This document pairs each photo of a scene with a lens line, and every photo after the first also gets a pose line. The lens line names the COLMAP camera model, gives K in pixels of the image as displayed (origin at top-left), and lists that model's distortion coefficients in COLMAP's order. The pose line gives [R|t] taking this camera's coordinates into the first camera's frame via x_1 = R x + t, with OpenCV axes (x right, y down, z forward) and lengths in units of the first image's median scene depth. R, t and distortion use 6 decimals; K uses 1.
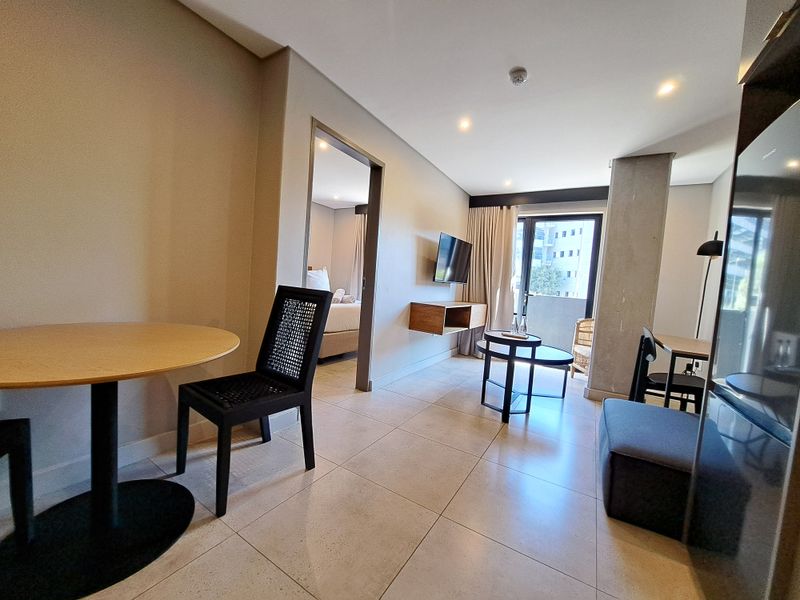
lens RADIAL K [[321.0, 0, 396.3], [0, 321.0, 299.9], [0, 0, 1]] dist [-0.001546, -0.000233]
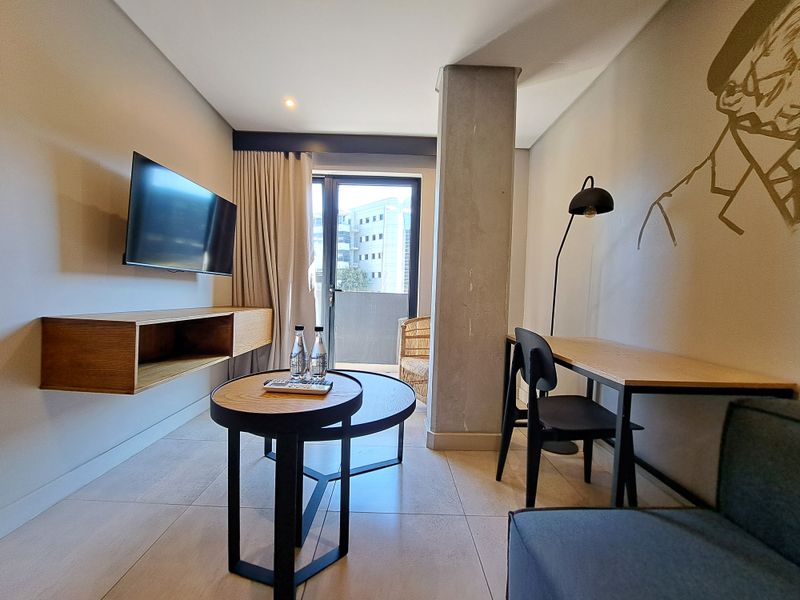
lens RADIAL K [[321.0, 0, 396.3], [0, 321.0, 299.9], [0, 0, 1]] dist [-0.001546, -0.000233]
pose [[0.843657, -0.056821, 0.533868, 0.172670], [0.062663, 0.998009, 0.007196, 0.008592], [-0.533214, 0.027383, 0.845537, 0.392299]]
